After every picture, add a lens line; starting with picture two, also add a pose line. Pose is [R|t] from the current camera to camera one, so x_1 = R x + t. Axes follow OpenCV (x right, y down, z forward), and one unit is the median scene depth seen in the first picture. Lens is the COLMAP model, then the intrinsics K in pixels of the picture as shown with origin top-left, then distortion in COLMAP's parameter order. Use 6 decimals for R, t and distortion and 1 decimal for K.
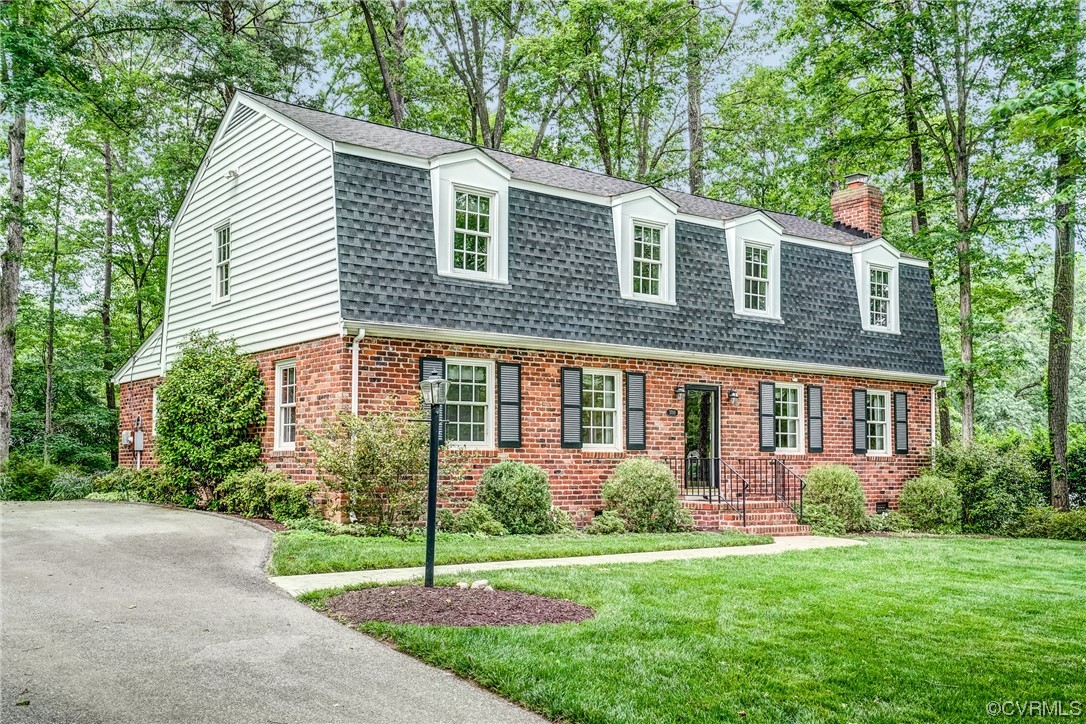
lens RADIAL K [[1084.6, 0, 542.9], [0, 1084.6, 436.0], [0, 0, 1]] dist [0.001758, 0.004365]
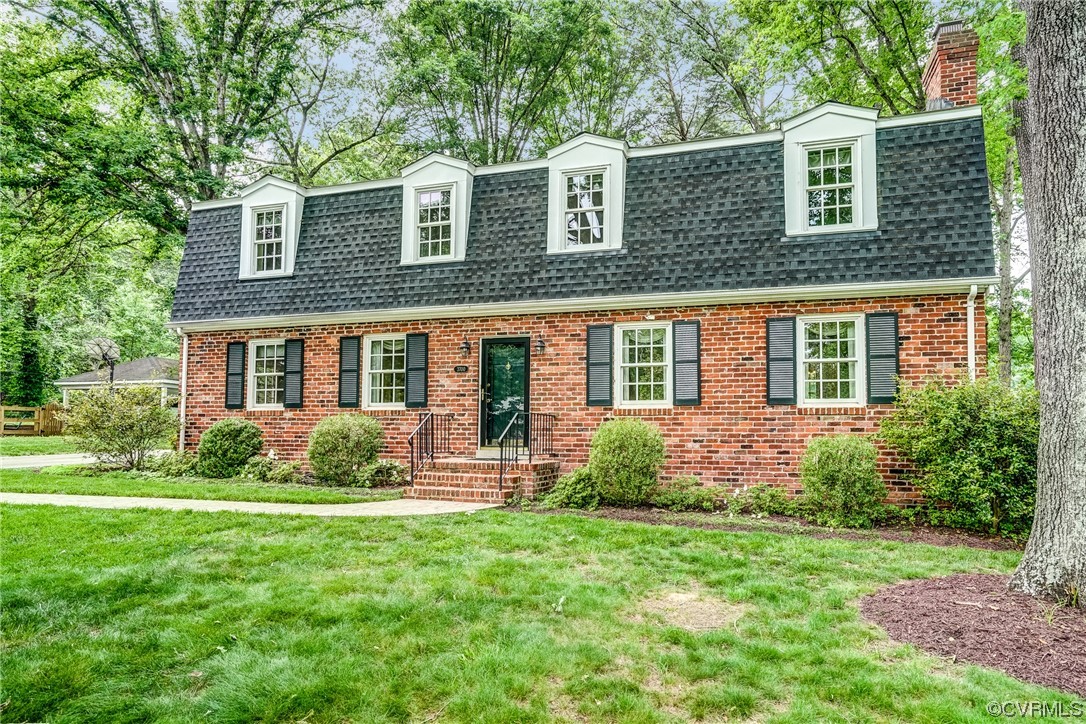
lens RADIAL K [[887.5, 0, 543.0], [0, 887.5, 362.0], [0, 0, 1]] dist [-0.065509, 0.001910]
pose [[0.490532, -0.063410, -0.869113, 0.865285], [0.024671, 0.997960, -0.058887, 0.021709], [0.871074, 0.007444, 0.491095, 0.671172]]
